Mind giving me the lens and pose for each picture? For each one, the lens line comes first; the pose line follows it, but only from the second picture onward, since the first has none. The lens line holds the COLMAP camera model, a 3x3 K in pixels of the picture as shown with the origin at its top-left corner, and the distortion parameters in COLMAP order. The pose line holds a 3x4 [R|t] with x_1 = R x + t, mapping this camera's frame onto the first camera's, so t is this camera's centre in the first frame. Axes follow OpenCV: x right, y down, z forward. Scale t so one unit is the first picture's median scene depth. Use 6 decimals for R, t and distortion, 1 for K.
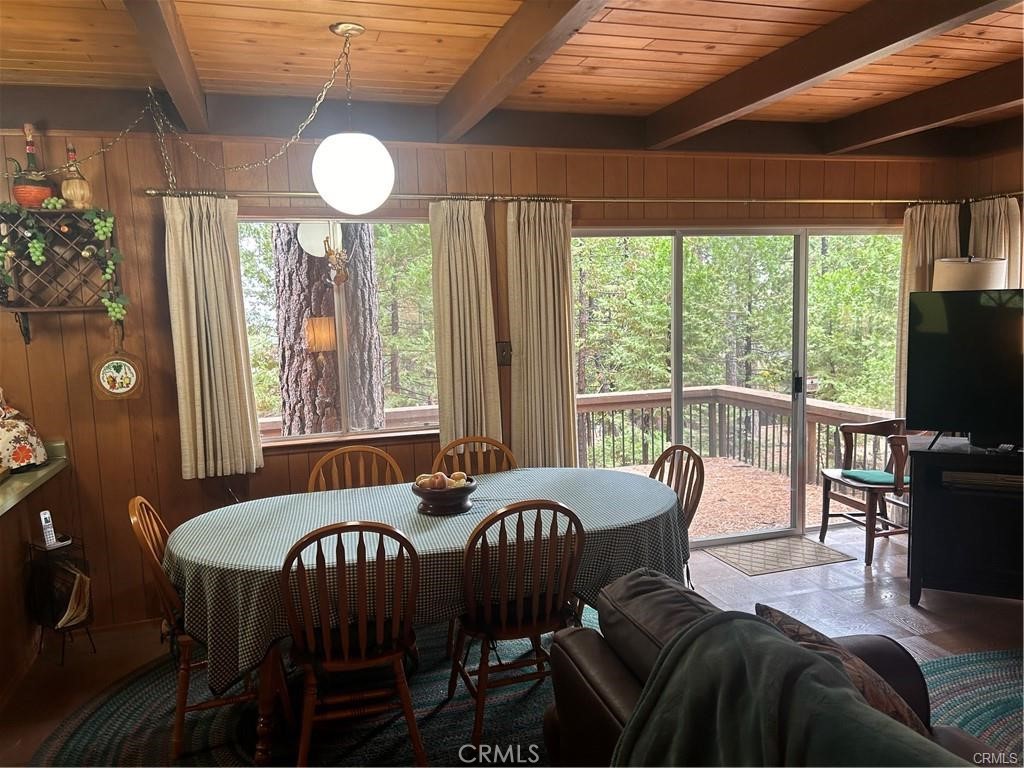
lens RADIAL K [[767.1, 0, 512.0], [0, 767.1, 384.0], [0, 0, 1]] dist [0.085062, -0.097151]
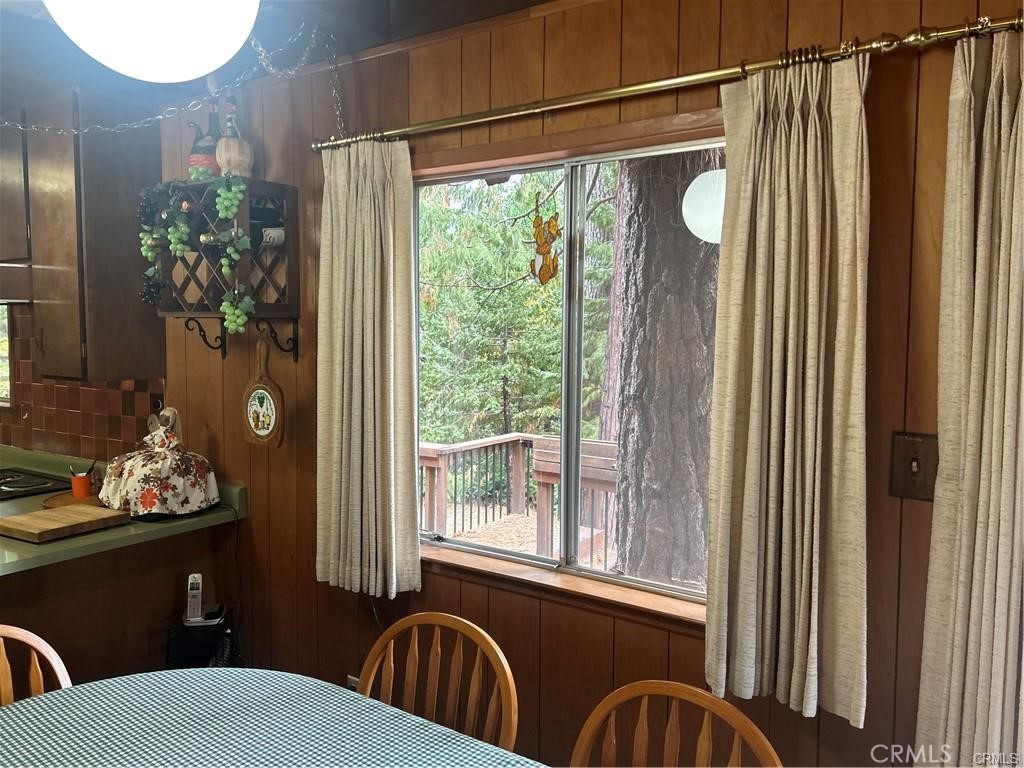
lens RADIAL K [[767.1, 0, 512.0], [0, 767.1, 384.0], [0, 0, 1]] dist [0.085062, -0.097151]
pose [[0.638089, 0.093166, -0.764305, 0.168941], [-0.111952, 0.993330, 0.027619, -0.077453], [0.761780, 0.067942, 0.644263, 0.692834]]
